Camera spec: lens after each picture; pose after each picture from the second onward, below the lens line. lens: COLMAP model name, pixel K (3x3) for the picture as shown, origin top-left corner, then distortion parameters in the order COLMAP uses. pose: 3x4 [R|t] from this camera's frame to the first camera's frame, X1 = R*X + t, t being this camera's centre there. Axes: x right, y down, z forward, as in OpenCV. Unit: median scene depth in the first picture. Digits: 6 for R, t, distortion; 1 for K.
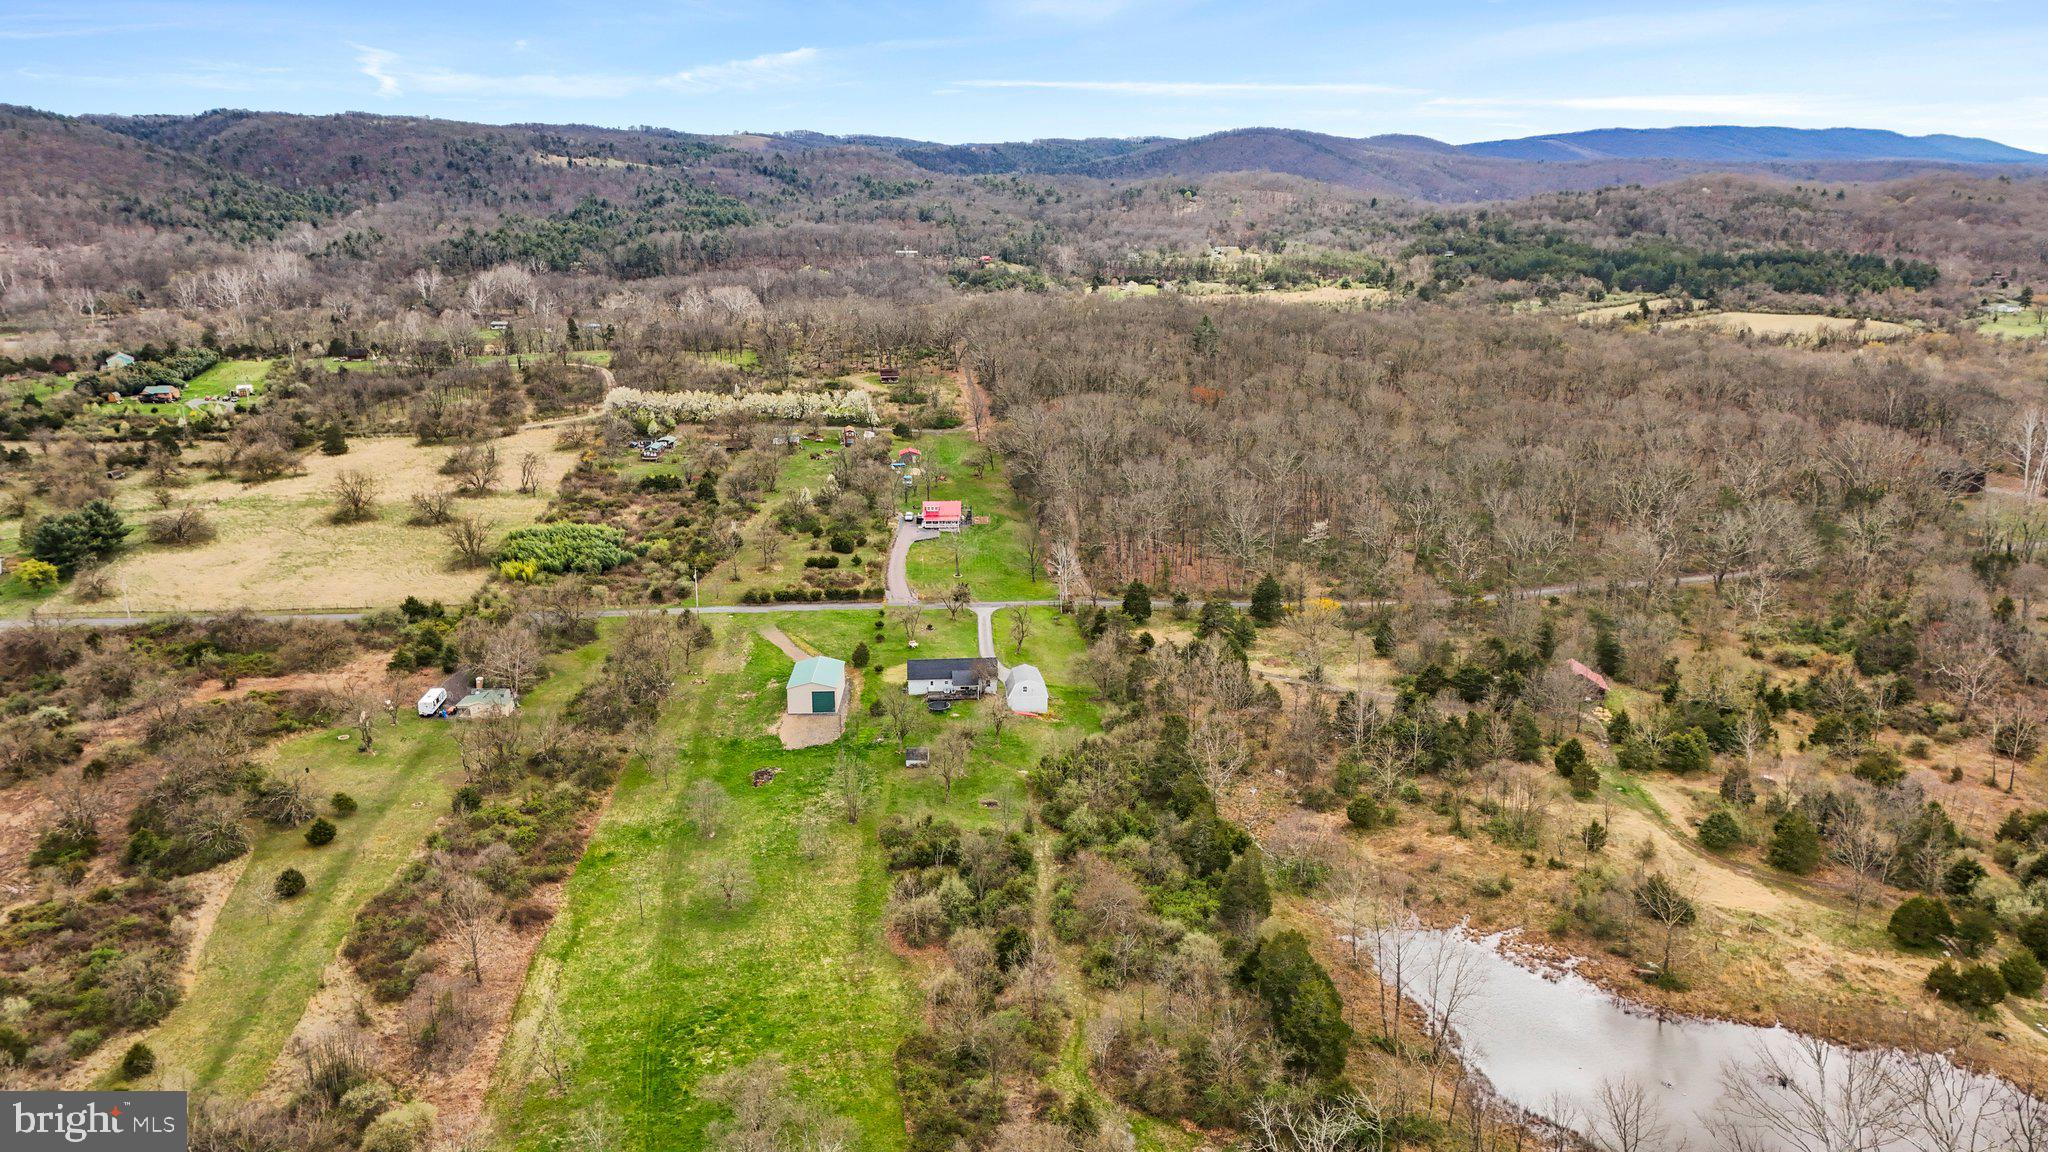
lens RADIAL K [[1491.1, 0, 1028.8], [0, 1491.1, 576.1], [0, 0, 1]] dist [0.081158, -0.070836]
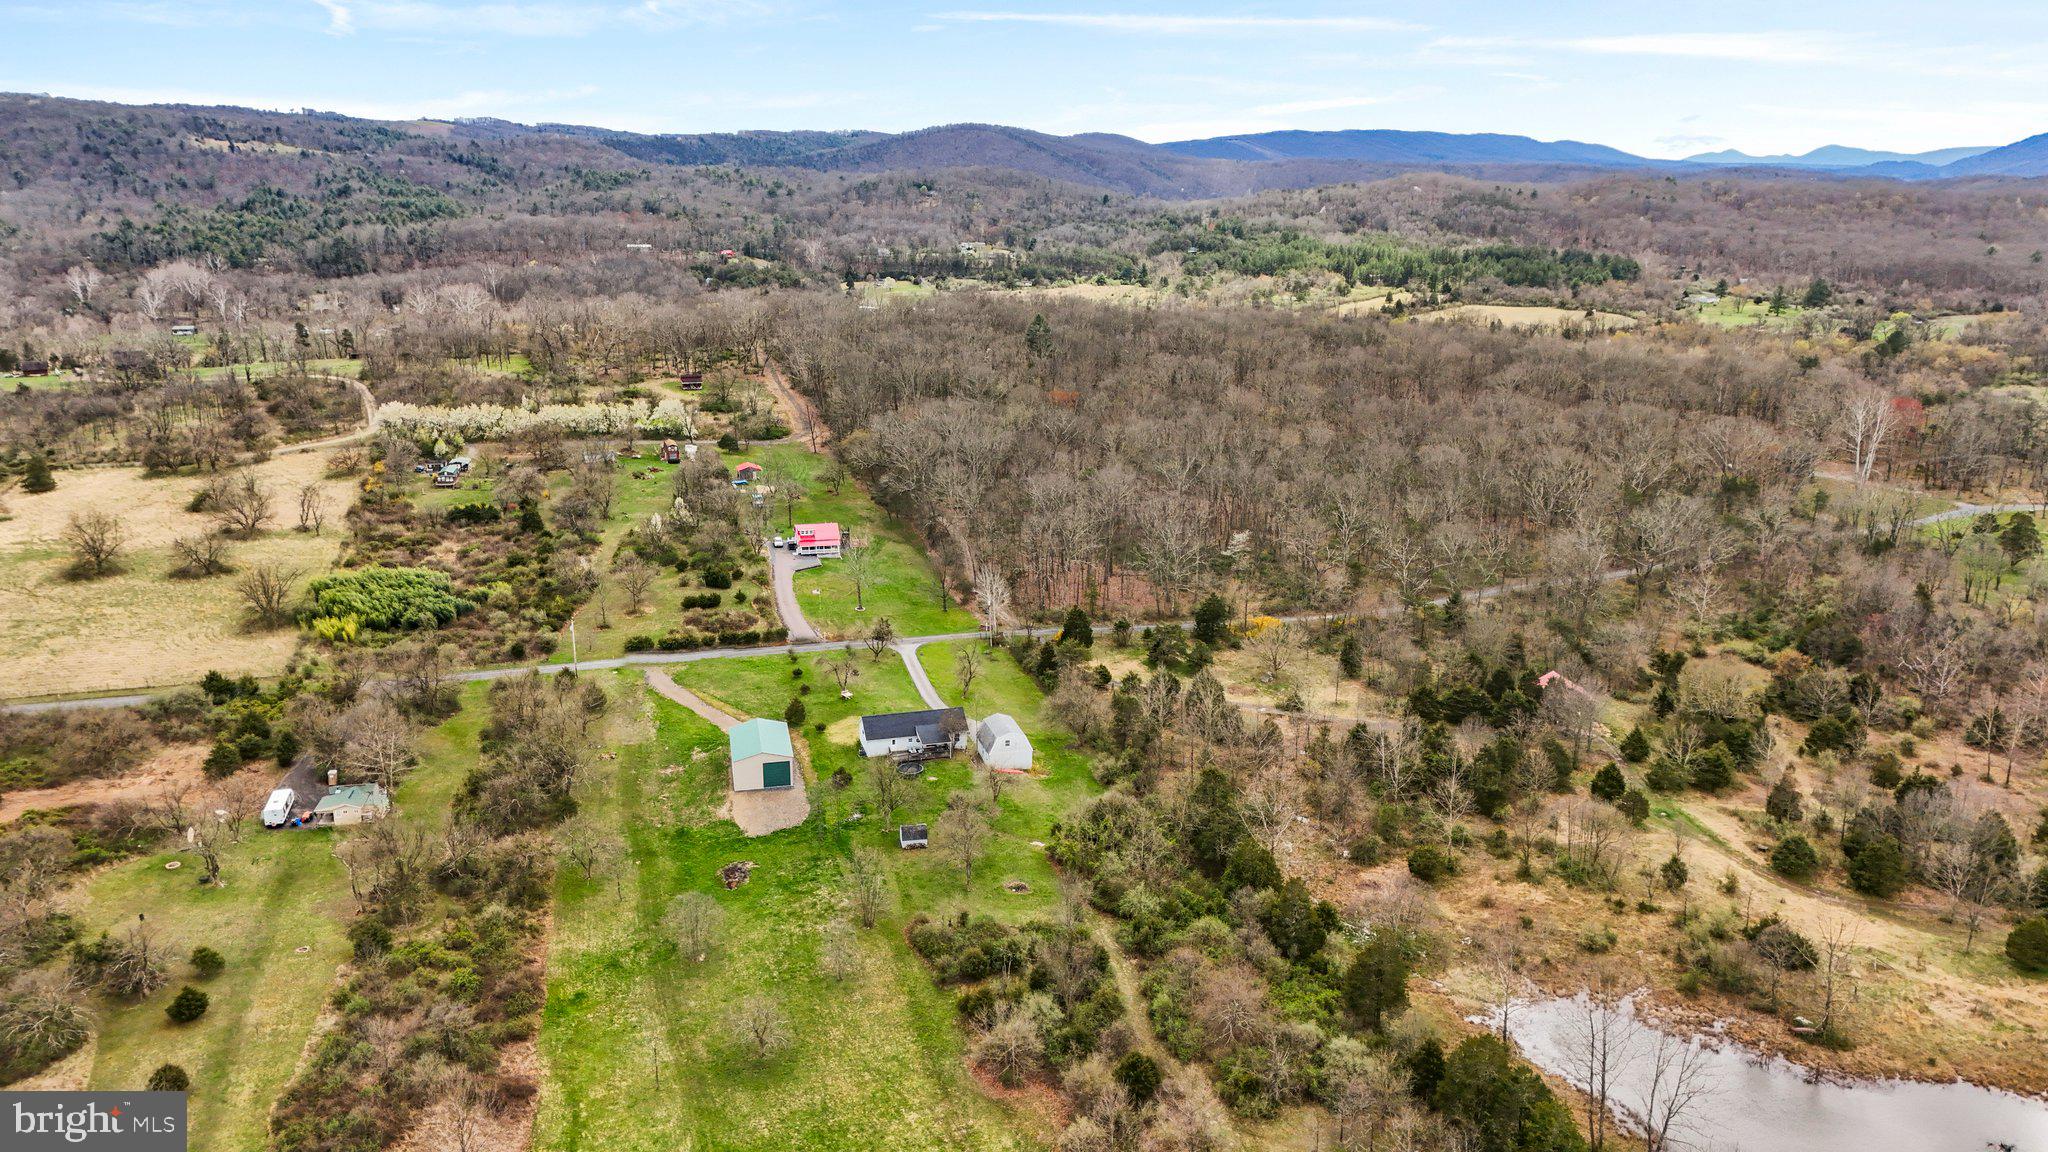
lens RADIAL K [[1491.1, 0, 1028.8], [0, 1491.1, 576.1], [0, 0, 1]] dist [0.081158, -0.070836]
pose [[0.980860, -0.044399, 0.189587, -0.097263], [0.043830, 0.999013, 0.007193, -0.018219], [-0.189719, 0.001255, 0.981838, 0.083830]]
